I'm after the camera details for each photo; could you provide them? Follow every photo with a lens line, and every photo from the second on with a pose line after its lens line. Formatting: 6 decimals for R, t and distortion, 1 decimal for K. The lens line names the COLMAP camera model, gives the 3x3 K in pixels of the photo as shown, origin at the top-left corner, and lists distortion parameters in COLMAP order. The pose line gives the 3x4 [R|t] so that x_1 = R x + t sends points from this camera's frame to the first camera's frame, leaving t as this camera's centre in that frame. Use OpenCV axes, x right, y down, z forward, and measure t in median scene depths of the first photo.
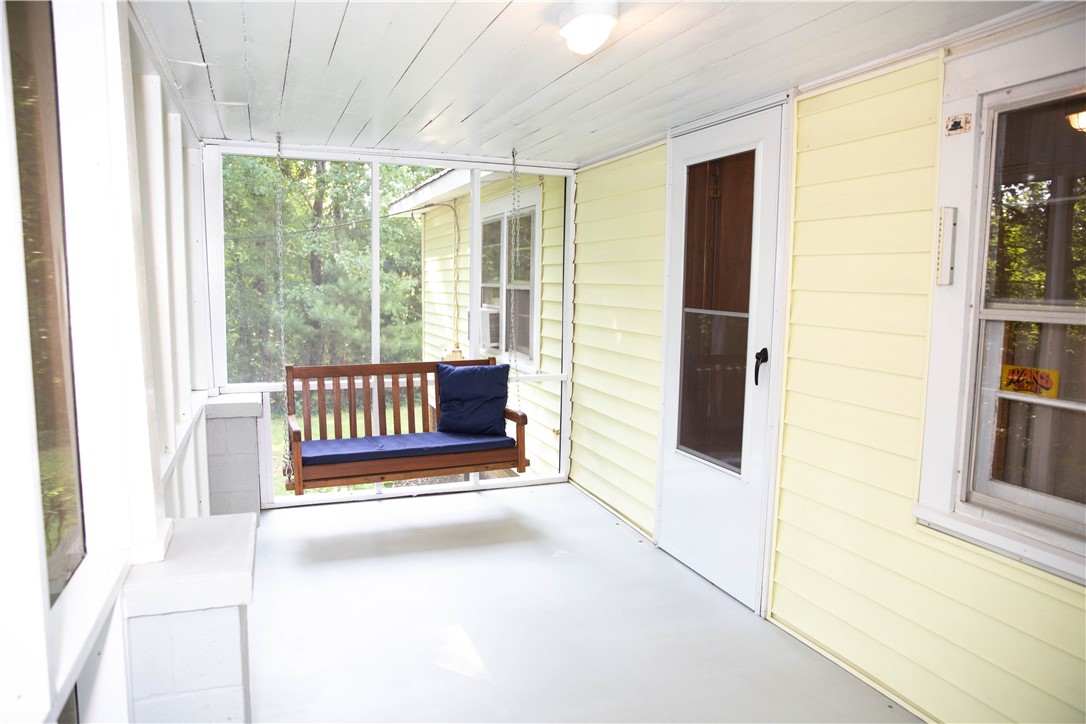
lens RADIAL K [[750.3, 0, 542.2], [0, 750.3, 361.8], [0, 0, 1]] dist [-0.108962, 0.090008]
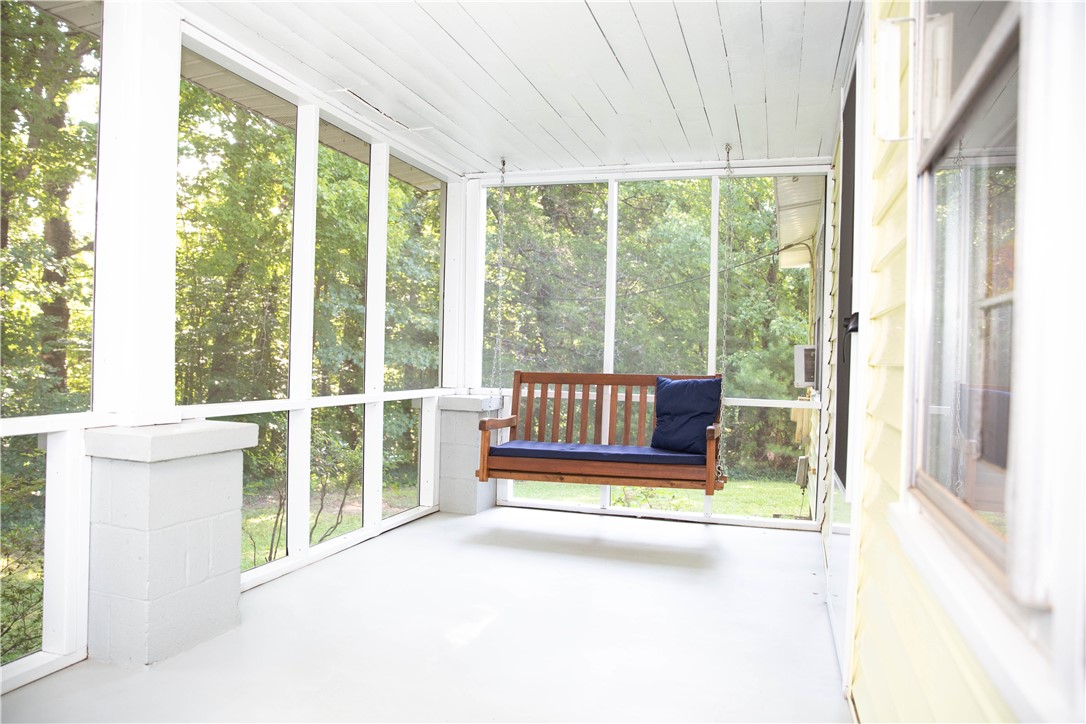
lens RADIAL K [[750.3, 0, 542.2], [0, 750.3, 361.8], [0, 0, 1]] dist [-0.108962, 0.090008]
pose [[0.779076, 0.008162, -0.626877, 0.348589], [-0.082864, 0.992483, -0.090061, 0.082939], [0.621429, 0.122110, 0.773896, 0.168820]]
